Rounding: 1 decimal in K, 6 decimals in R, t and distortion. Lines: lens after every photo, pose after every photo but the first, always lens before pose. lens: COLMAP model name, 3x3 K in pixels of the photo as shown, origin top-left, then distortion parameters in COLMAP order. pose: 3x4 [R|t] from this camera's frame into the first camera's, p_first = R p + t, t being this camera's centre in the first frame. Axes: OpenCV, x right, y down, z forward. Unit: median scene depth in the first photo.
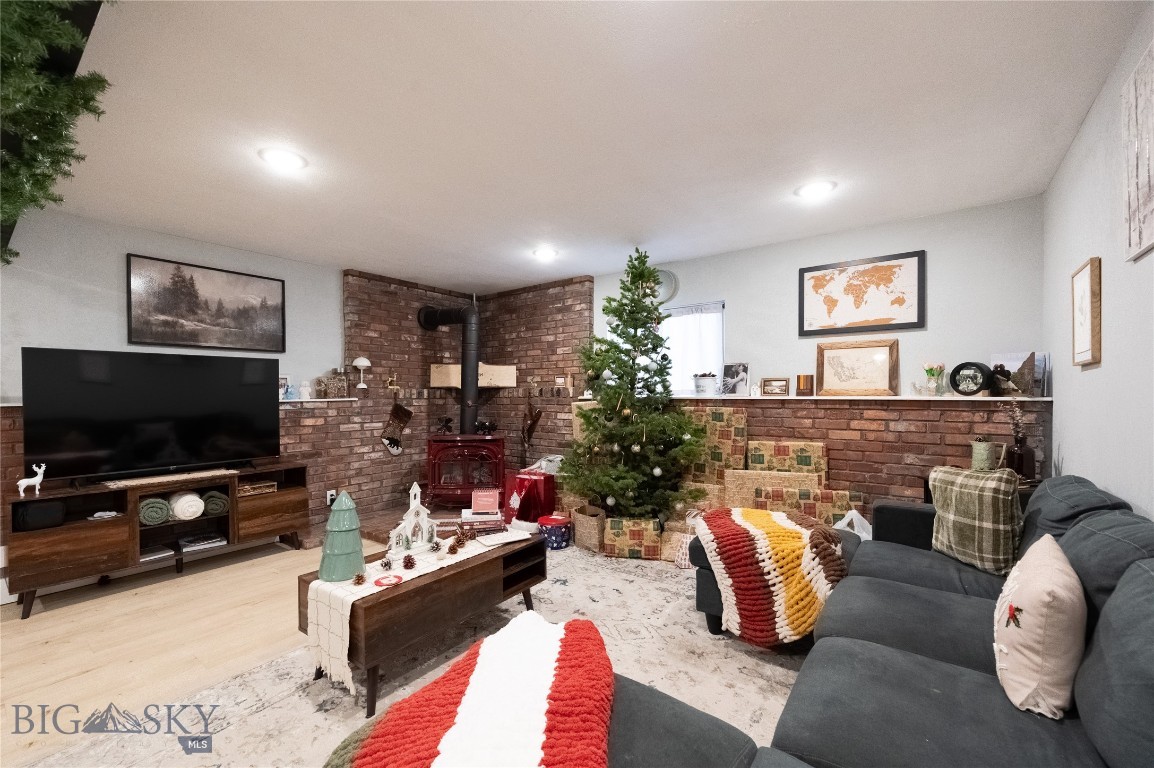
lens RADIAL K [[472.1, 0, 577.9], [0, 472.1, 393.3], [0, 0, 1]] dist [-0.002960, 0.001548]
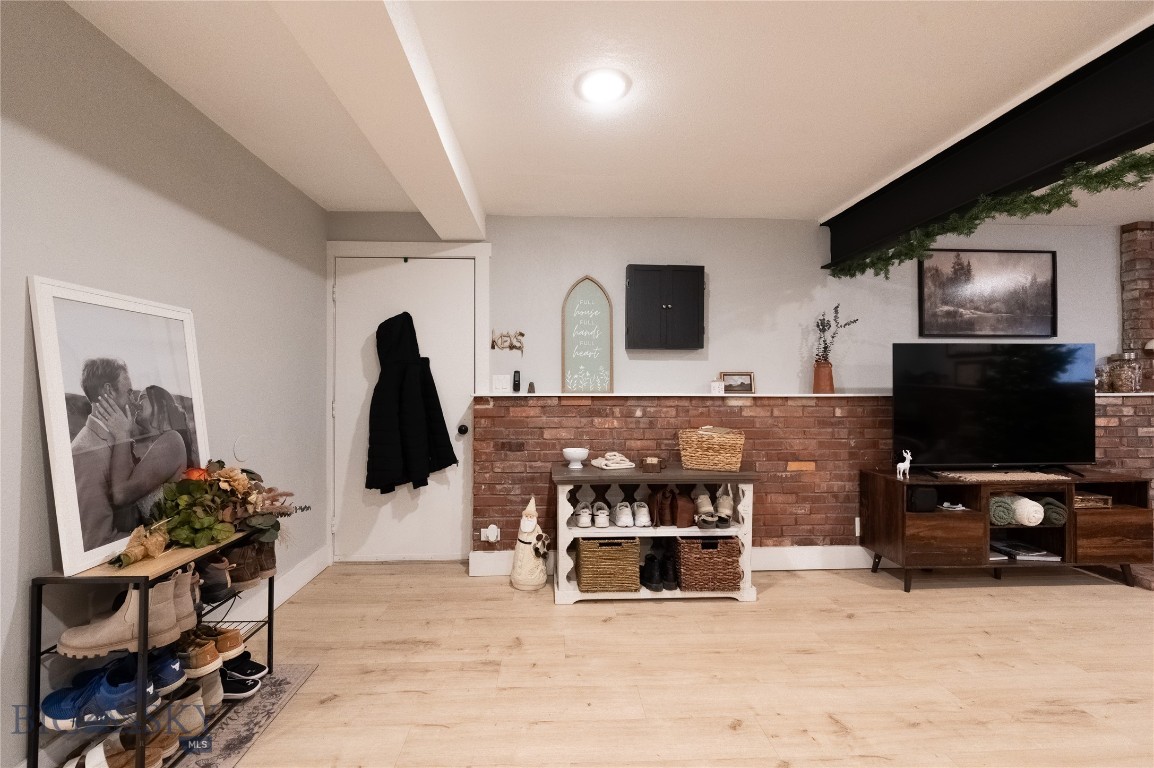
lens RADIAL K [[473.3, 0, 577.7], [0, 473.3, 380.0], [0, 0, 1]] dist [0.000567, 0.000286]
pose [[0.652095, -0.010599, -0.758063, -0.652880], [-0.004155, 0.999837, -0.017553, 0.009460], [0.758126, 0.014596, 0.651945, -0.226966]]
